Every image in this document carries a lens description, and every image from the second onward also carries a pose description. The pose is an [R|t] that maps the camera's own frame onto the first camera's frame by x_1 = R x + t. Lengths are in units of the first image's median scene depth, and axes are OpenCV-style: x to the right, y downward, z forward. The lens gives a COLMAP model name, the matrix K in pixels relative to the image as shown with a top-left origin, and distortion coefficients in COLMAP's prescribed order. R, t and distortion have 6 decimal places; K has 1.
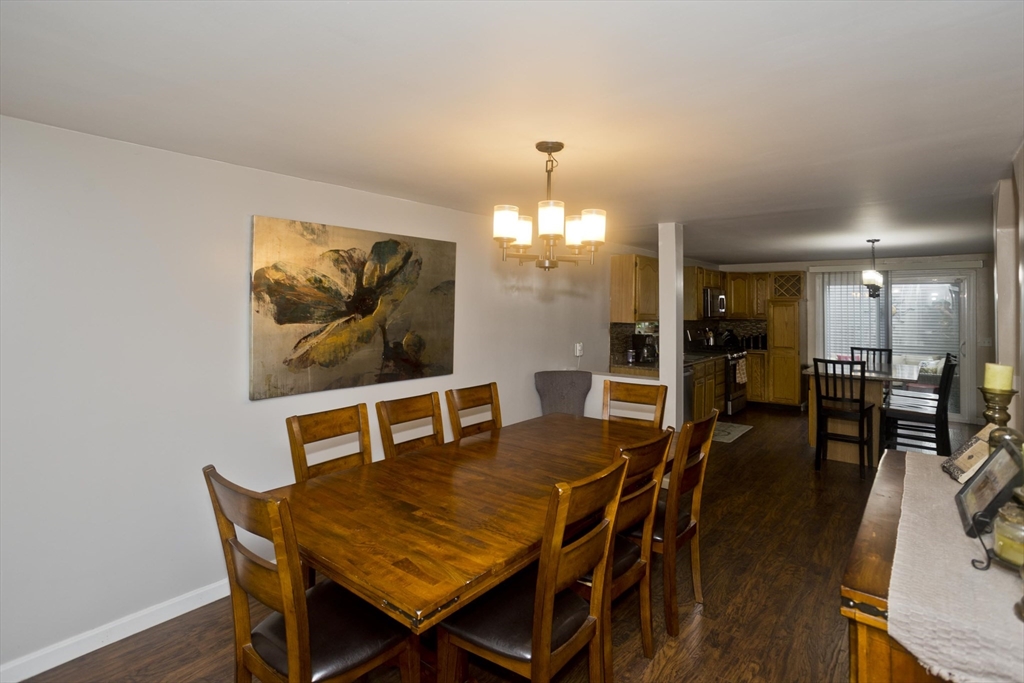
lens RADIAL K [[504.1, 0, 528.8], [0, 504.1, 304.0], [0, 0, 1]] dist [0.011424, 0.003768]
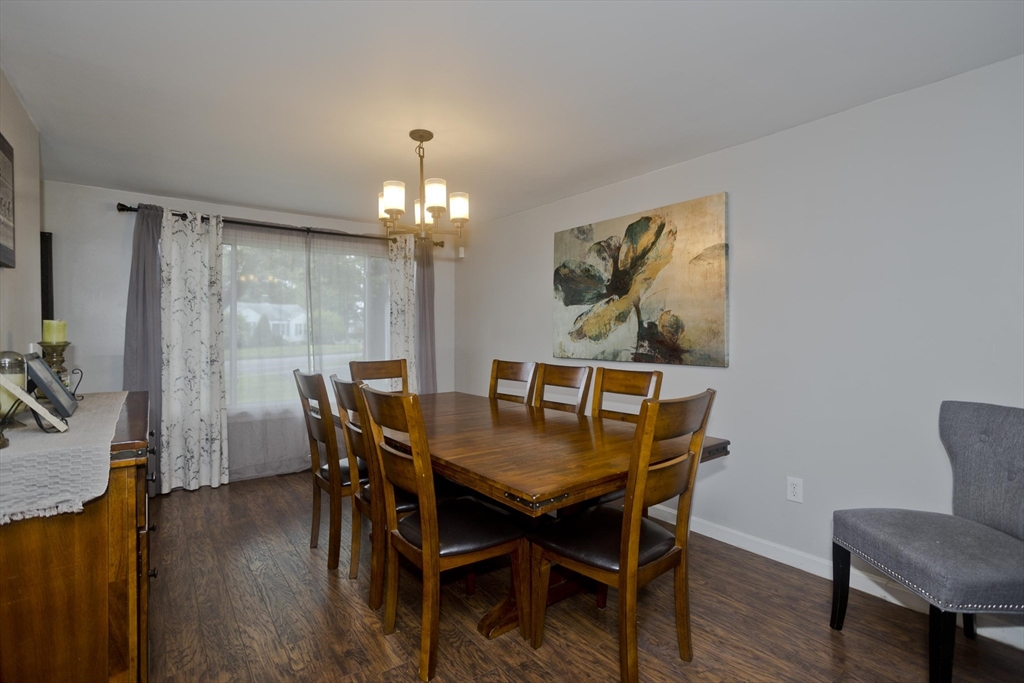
lens RADIAL K [[504.1, 0, 508.8], [0, 504.1, 340.1], [0, 0, 1]] dist [0.011424, 0.003768]
pose [[-0.224540, 0.006553, -0.974443, 0.802565], [0.005456, 0.999970, 0.005467, 0.112527], [0.974450, -0.004089, -0.224569, 1.038614]]
